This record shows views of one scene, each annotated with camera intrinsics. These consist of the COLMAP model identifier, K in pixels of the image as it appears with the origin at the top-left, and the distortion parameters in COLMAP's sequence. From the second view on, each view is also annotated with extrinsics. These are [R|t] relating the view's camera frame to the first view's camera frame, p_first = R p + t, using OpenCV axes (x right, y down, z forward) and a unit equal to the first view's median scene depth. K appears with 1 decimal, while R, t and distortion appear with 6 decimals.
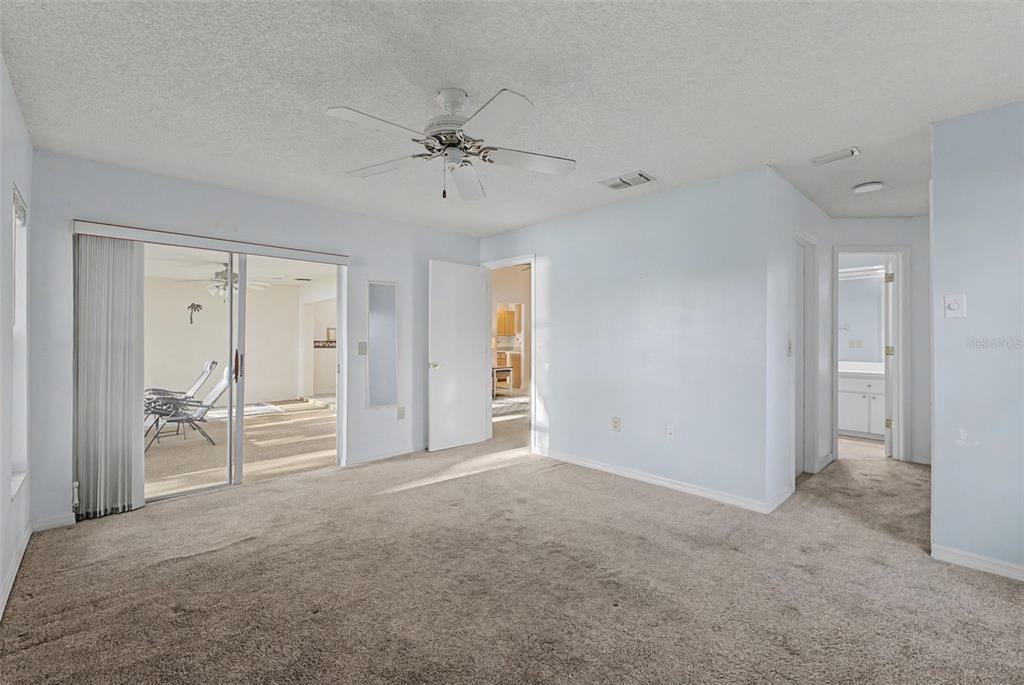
lens RADIAL K [[430.3, 0, 499.9], [0, 430.3, 339.5], [0, 0, 1]] dist [-0.011309, 0.000023]
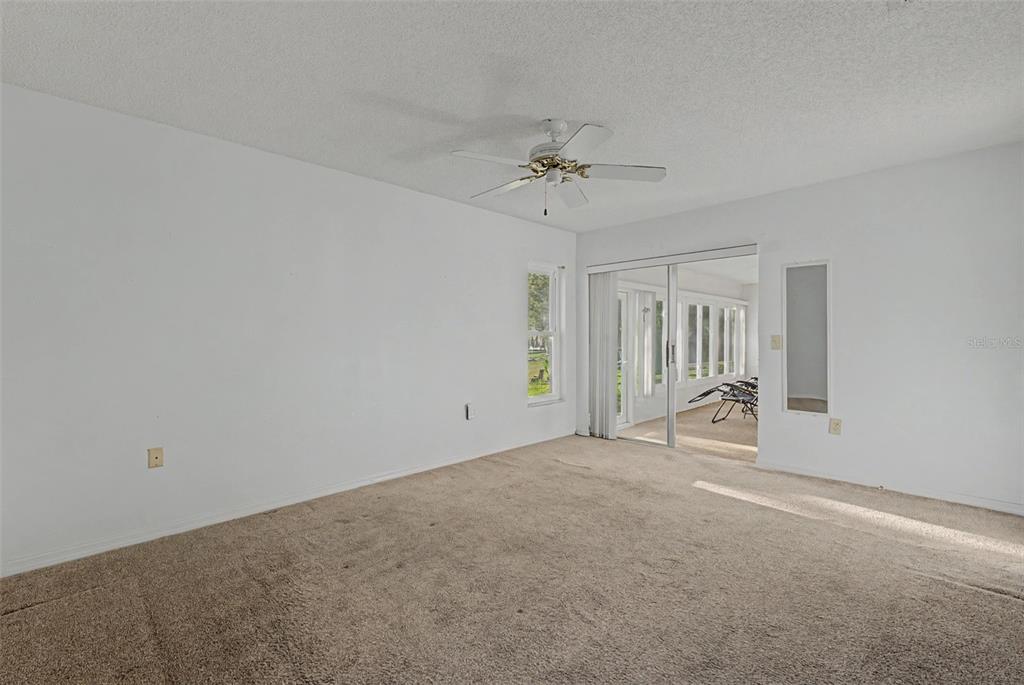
lens RADIAL K [[413.2, 0, 512.0], [0, 413.2, 342.5], [0, 0, 1]] dist [-0.000956, -0.000072]
pose [[0.075192, 0.016885, -0.997026, 0.697110], [0.003921, 0.999844, 0.017229, 0.006319], [0.997161, -0.005205, 0.075114, 0.546929]]
